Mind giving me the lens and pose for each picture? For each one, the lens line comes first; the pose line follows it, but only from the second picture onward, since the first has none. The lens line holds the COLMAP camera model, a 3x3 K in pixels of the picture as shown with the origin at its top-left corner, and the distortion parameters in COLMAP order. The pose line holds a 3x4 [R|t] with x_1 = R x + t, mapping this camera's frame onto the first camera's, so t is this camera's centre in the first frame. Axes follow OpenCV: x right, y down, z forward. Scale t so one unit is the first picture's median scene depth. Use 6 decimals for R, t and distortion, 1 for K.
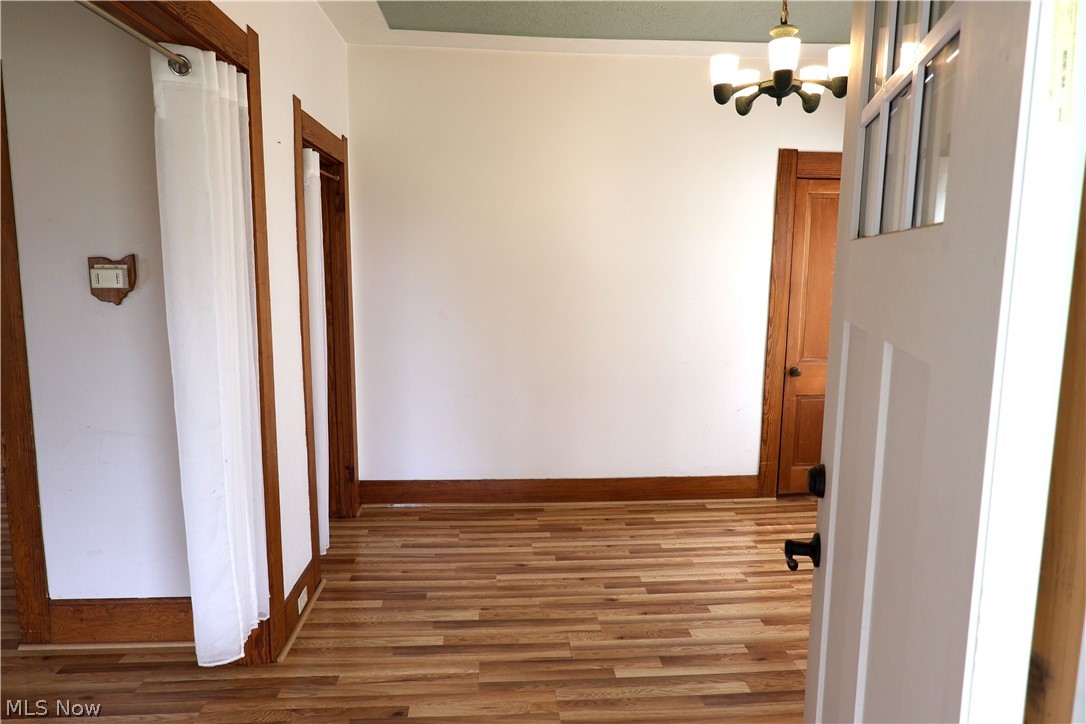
lens RADIAL K [[704.0, 0, 543.9], [0, 704.0, 357.2], [0, 0, 1]] dist [0.000386, -0.001612]
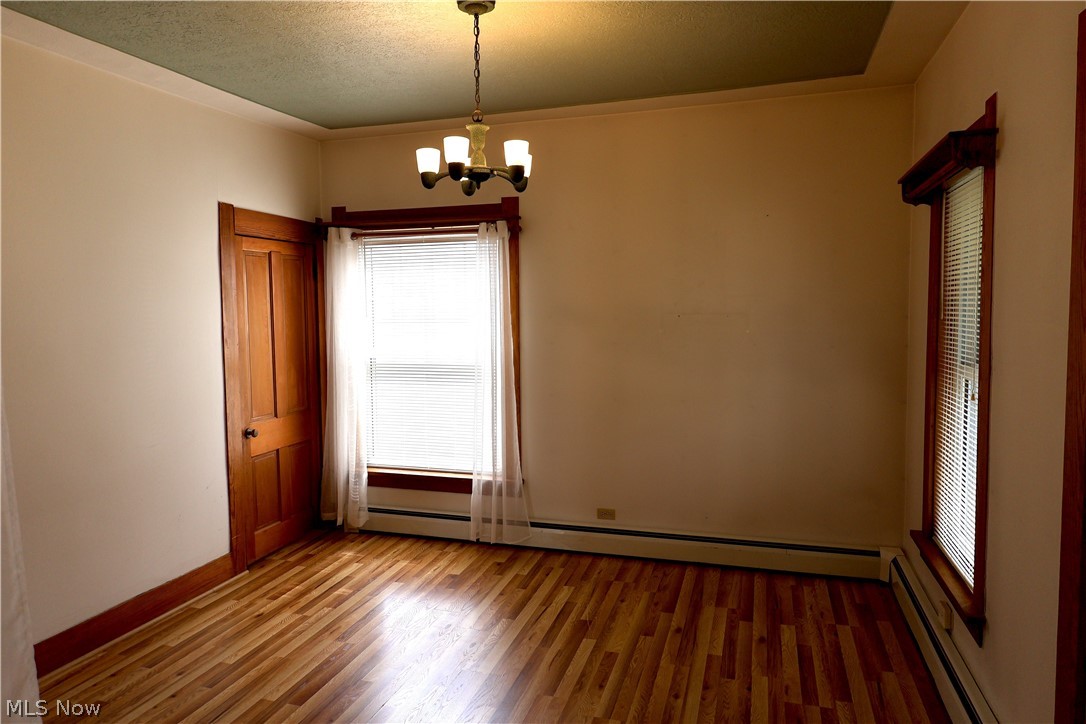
lens RADIAL K [[704.0, 0, 543.9], [0, 704.0, 357.2], [0, 0, 1]] dist [0.000386, -0.001612]
pose [[0.377306, -0.083235, 0.922341, -0.388470], [0.145319, 0.988936, 0.029798, -0.054752], [-0.914616, 0.122791, 0.385227, 0.261720]]
